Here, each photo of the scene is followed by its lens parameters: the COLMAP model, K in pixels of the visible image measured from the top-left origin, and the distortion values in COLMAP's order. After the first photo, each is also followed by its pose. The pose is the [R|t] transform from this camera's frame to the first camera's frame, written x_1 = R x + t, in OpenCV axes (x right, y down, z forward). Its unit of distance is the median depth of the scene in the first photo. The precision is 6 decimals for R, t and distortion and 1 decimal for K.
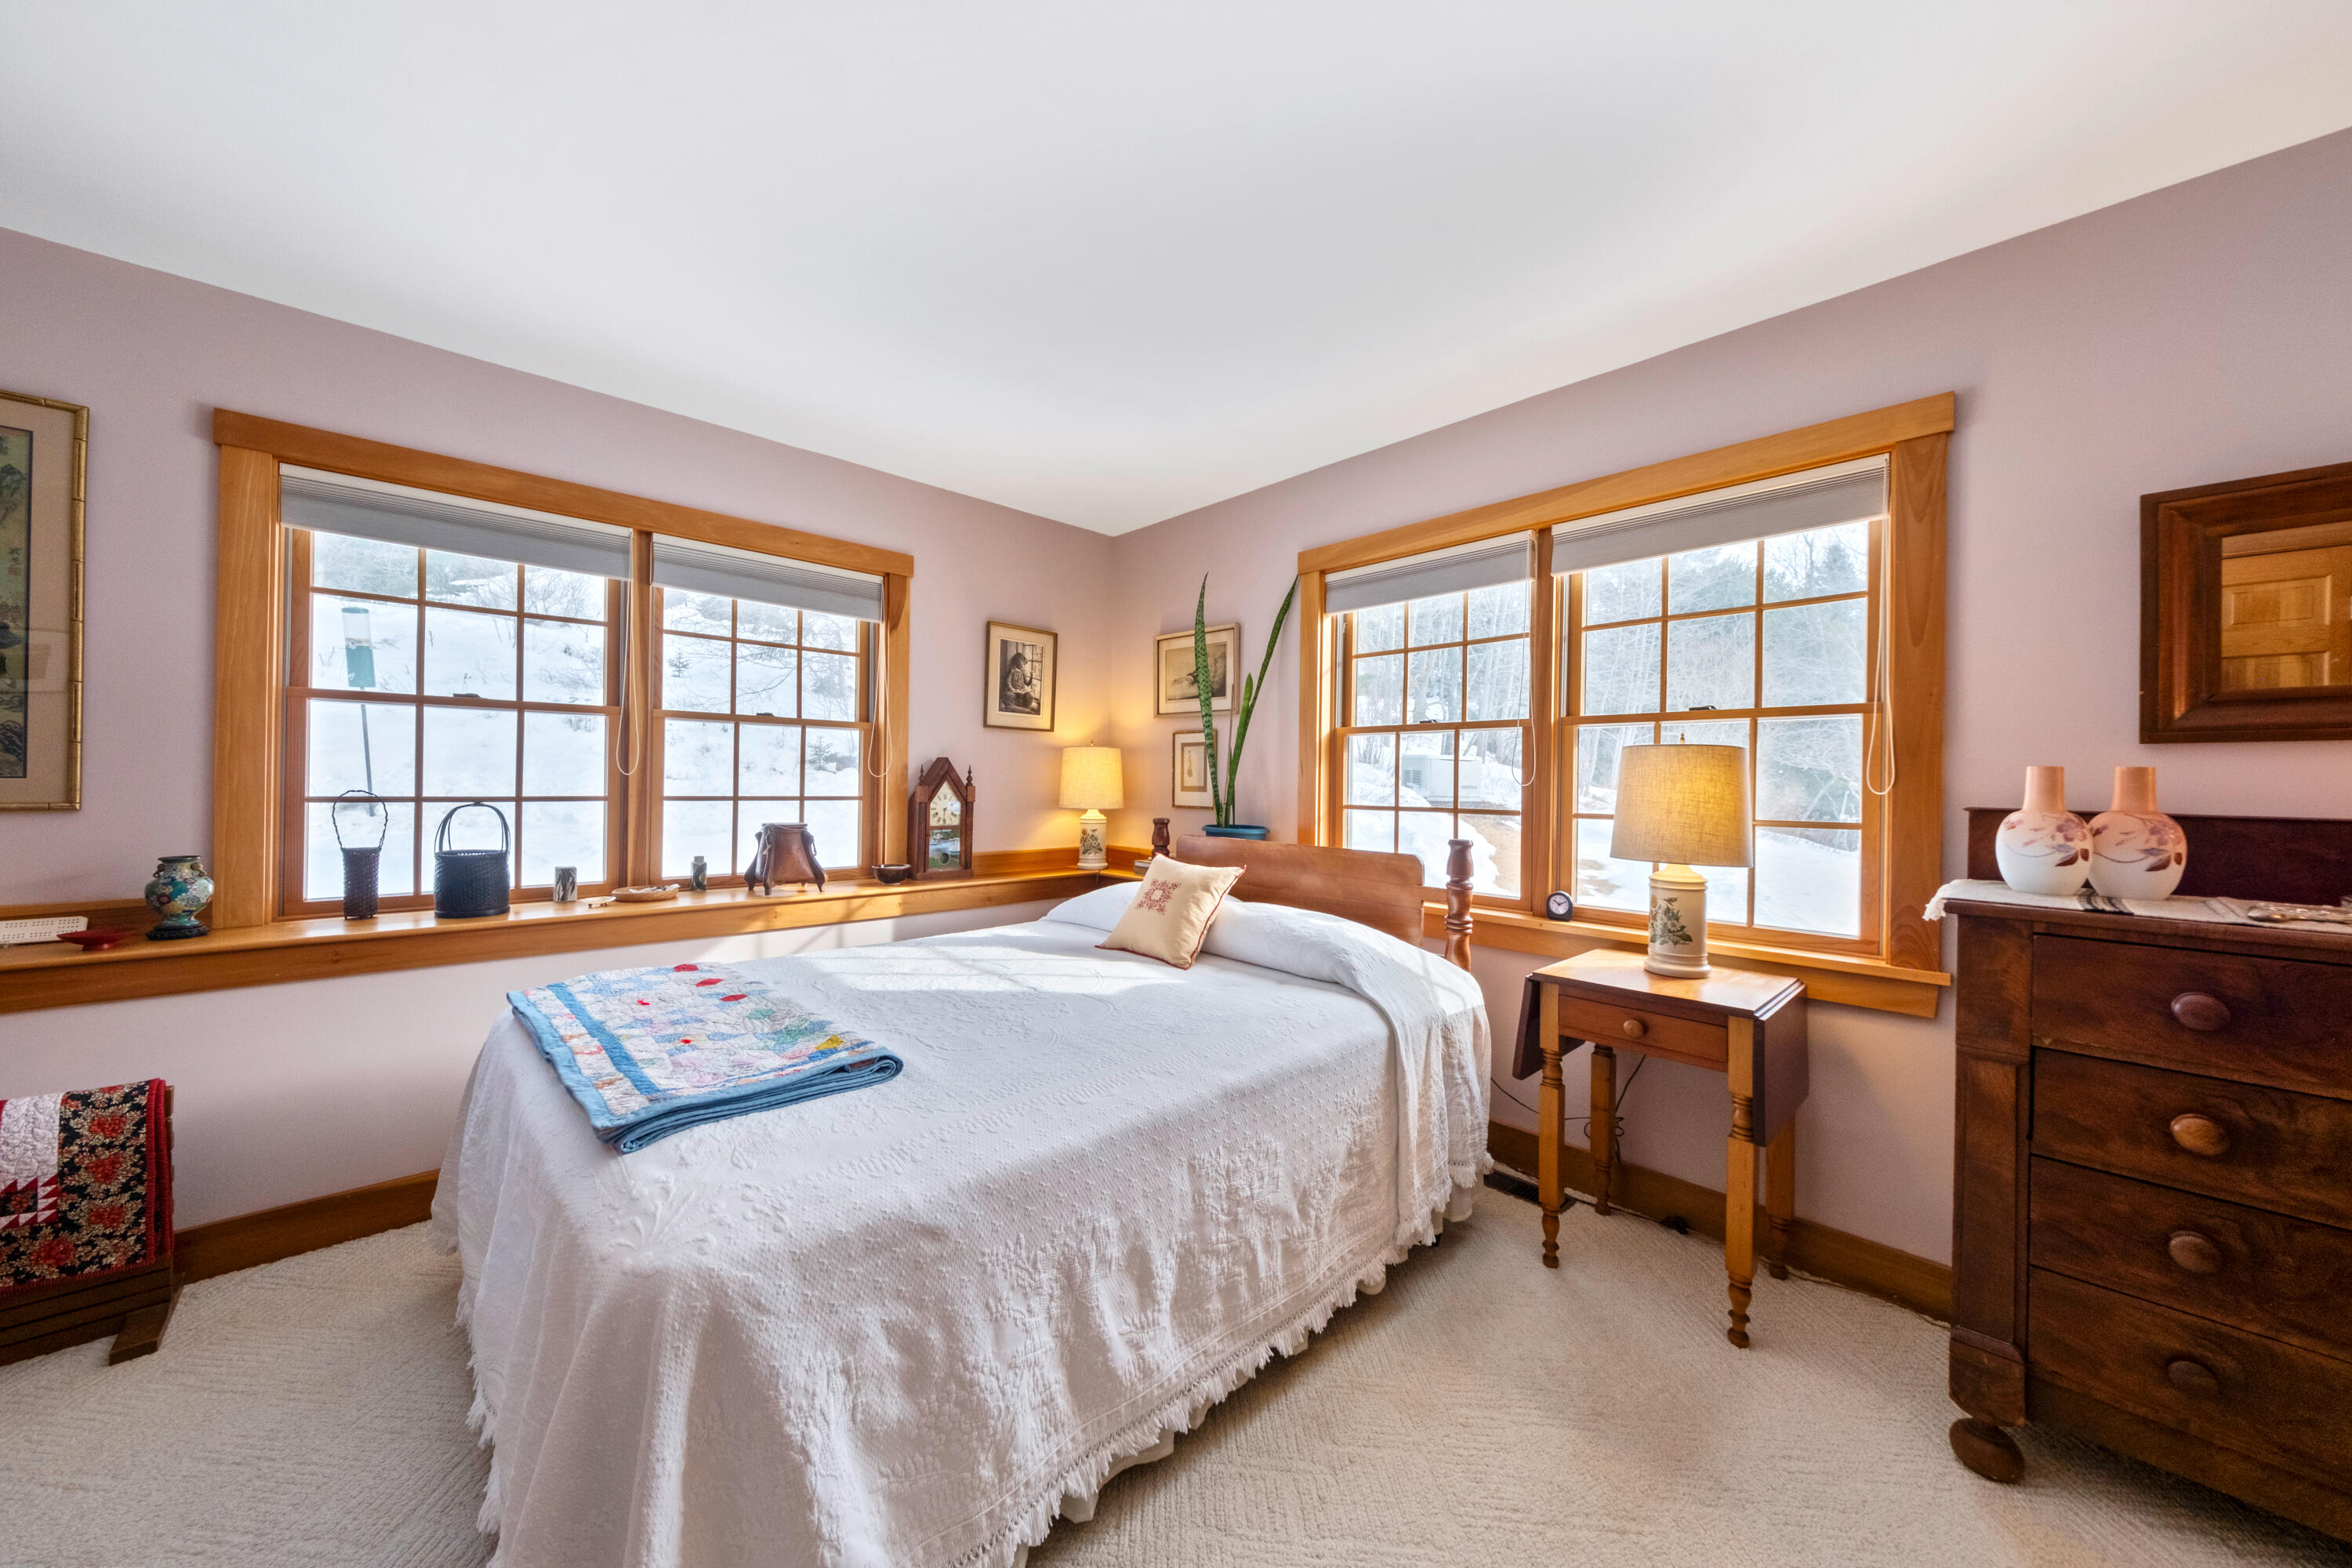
lens RADIAL K [[800.8, 0, 1166.2], [0, 800.8, 785.2], [0, 0, 1]] dist [0.008586, -0.002400]
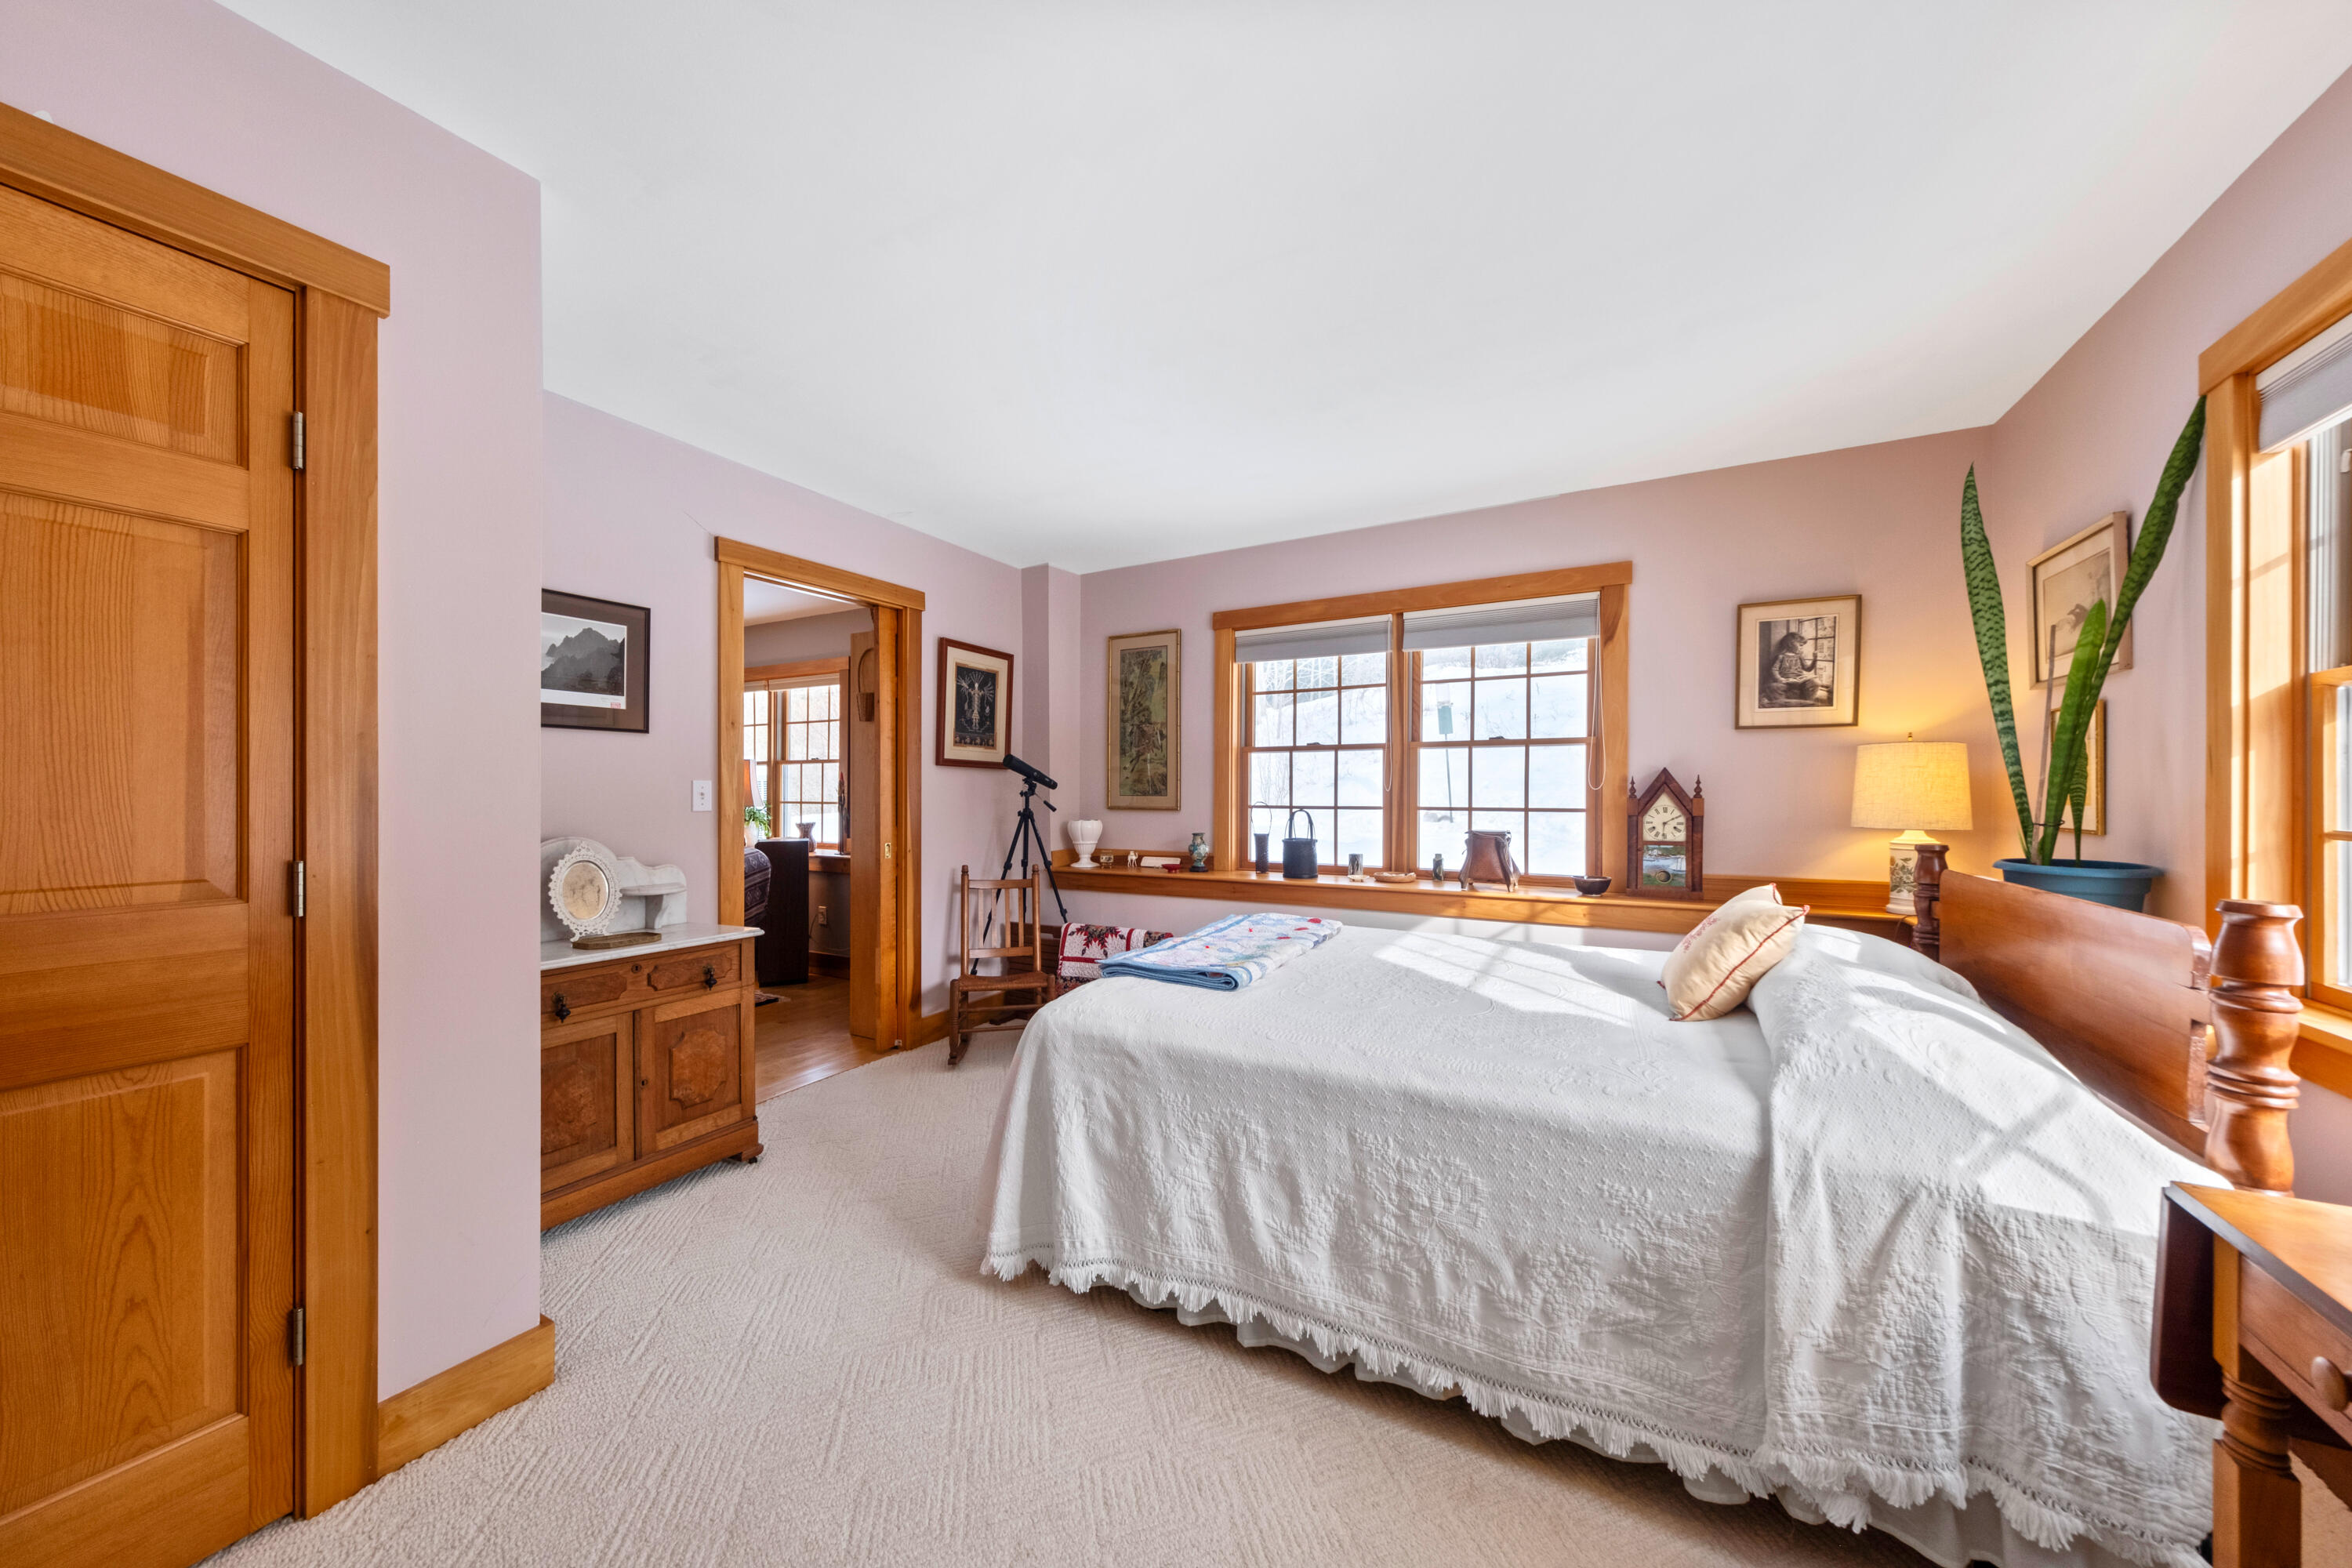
lens RADIAL K [[800.8, 0, 1197.7], [0, 800.8, 797.1], [0, 0, 1]] dist [0.008586, -0.002400]
pose [[0.328963, -0.008231, -0.944307, 0.571215], [0.002114, 0.999966, -0.007980, 0.008858], [0.944340, 0.000628, 0.328969, 0.245634]]
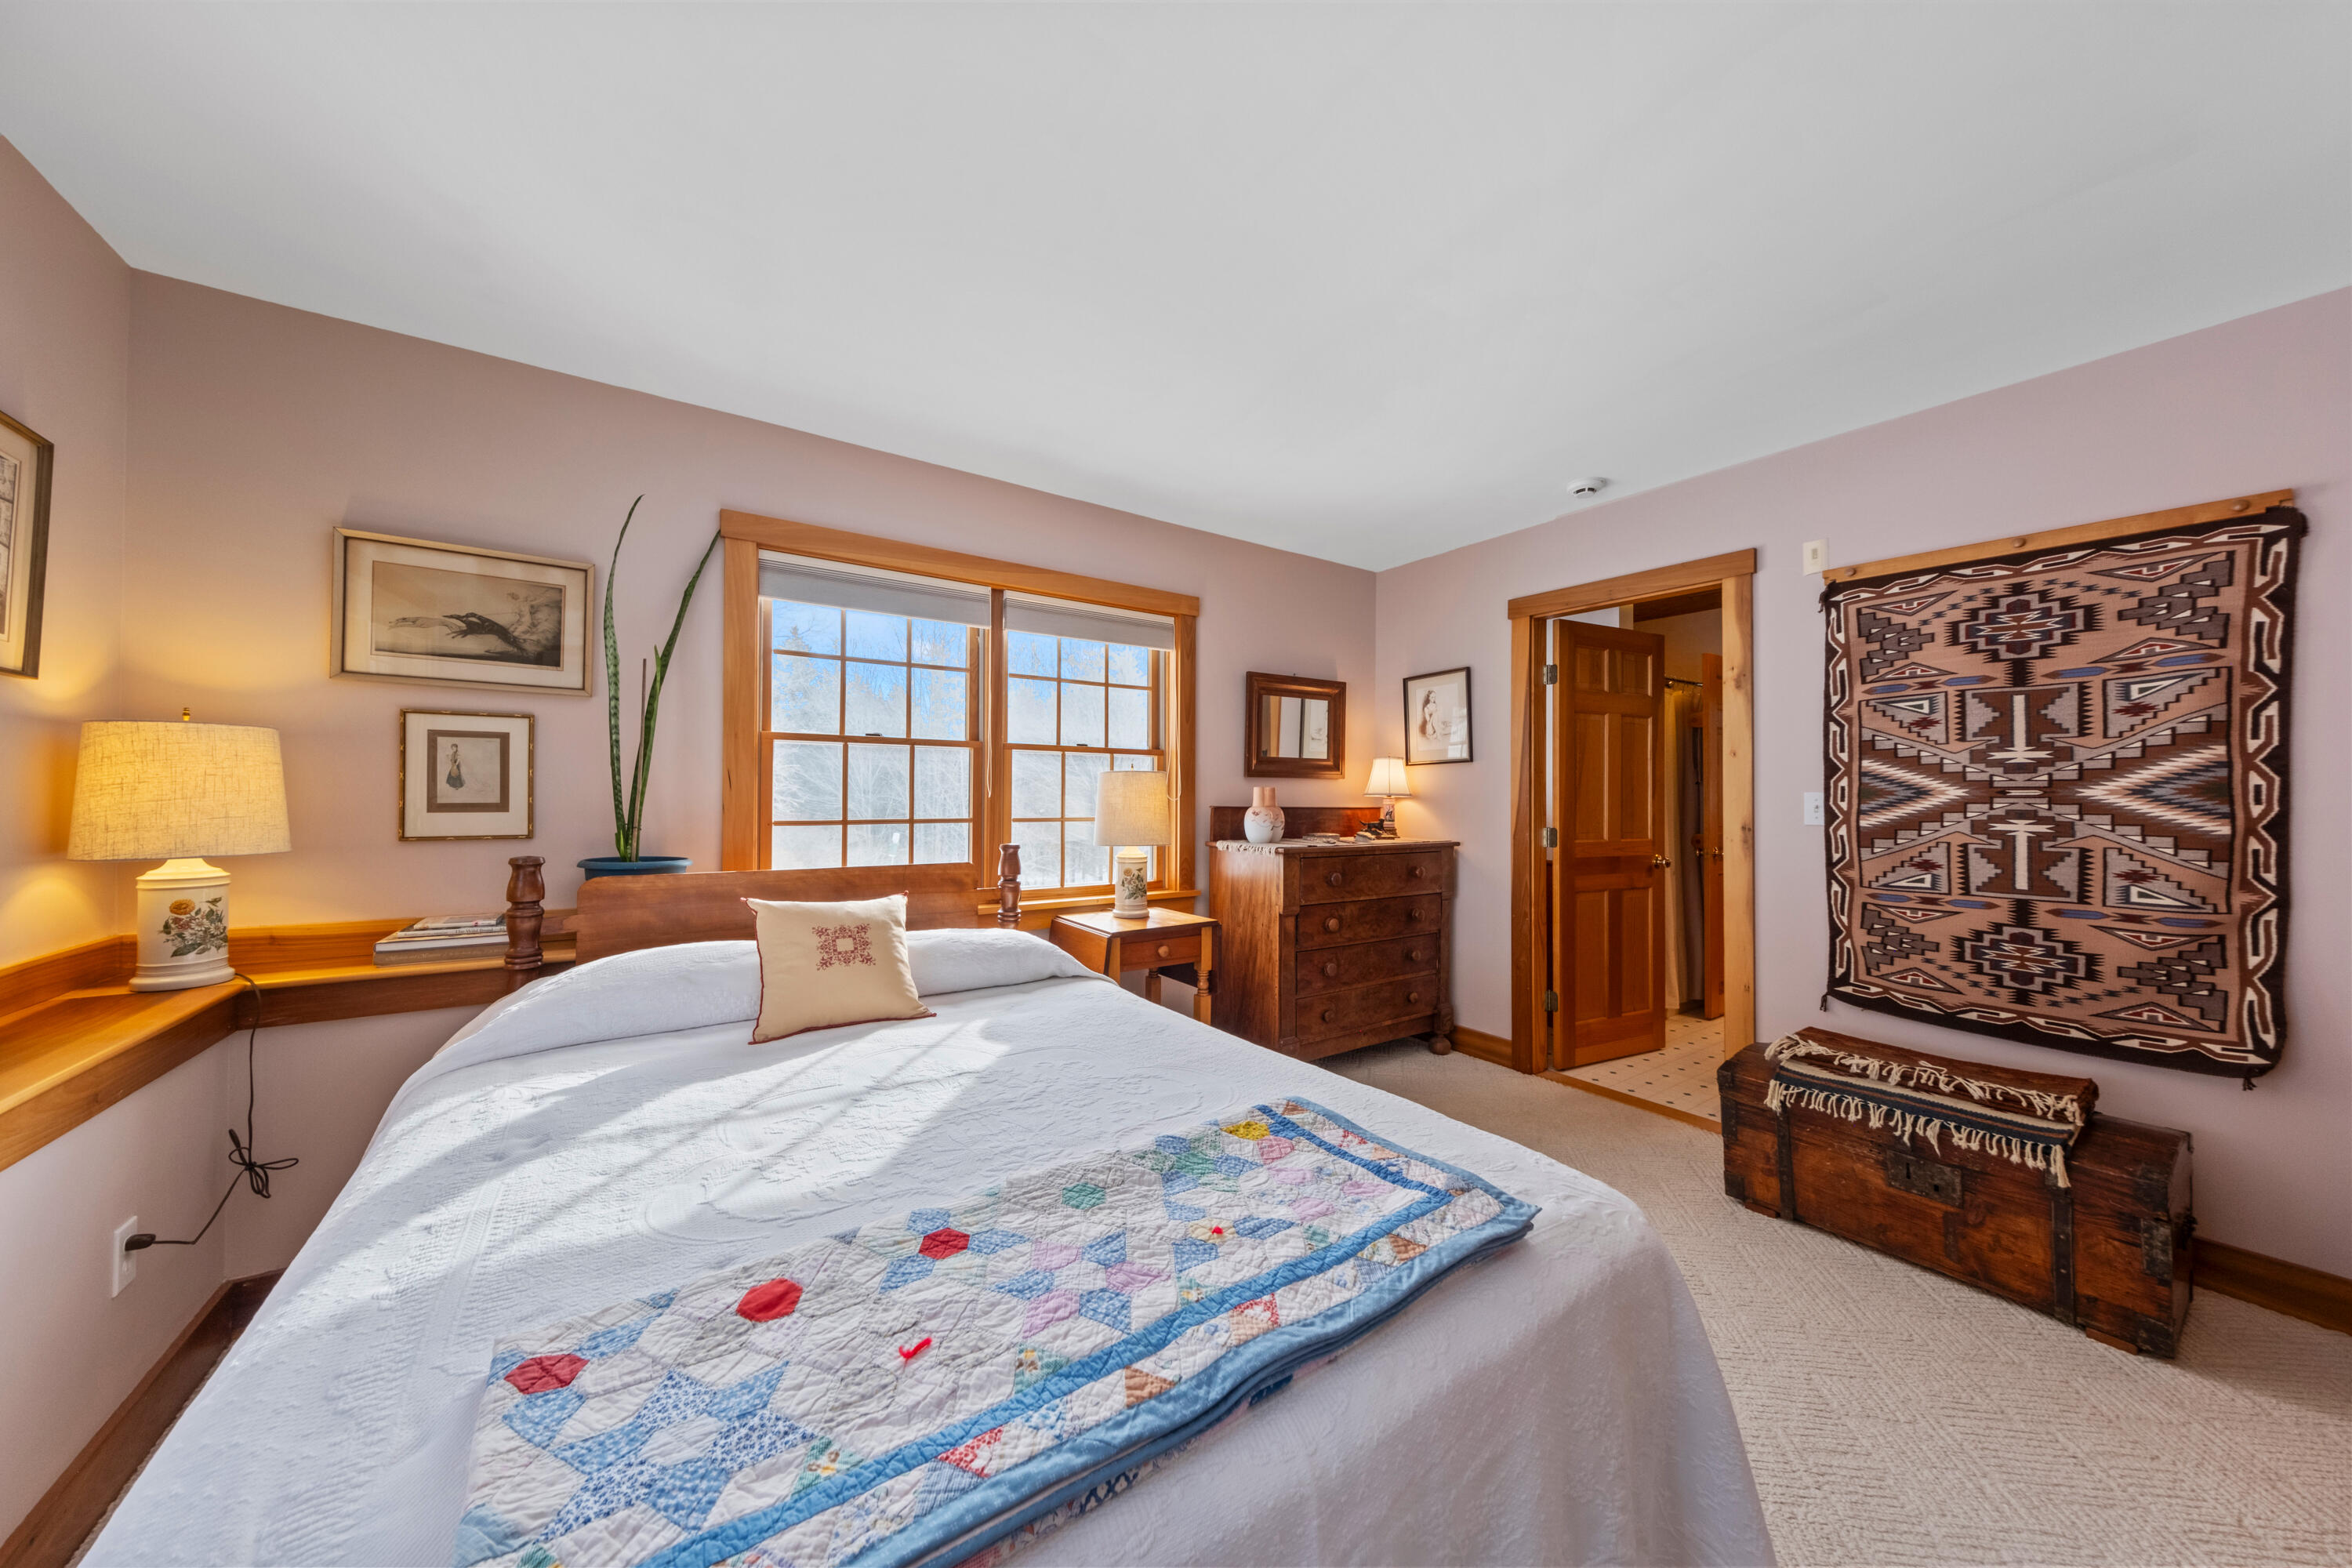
lens RADIAL K [[800.8, 0, 1170.3], [0, 800.8, 783.9], [0, 0, 1]] dist [0.008586, -0.002400]
pose [[0.149516, 0.005259, 0.988745, -0.711272], [0.002108, 0.999982, -0.005637, -0.012281], [-0.988757, 0.002927, 0.149502, 0.552454]]
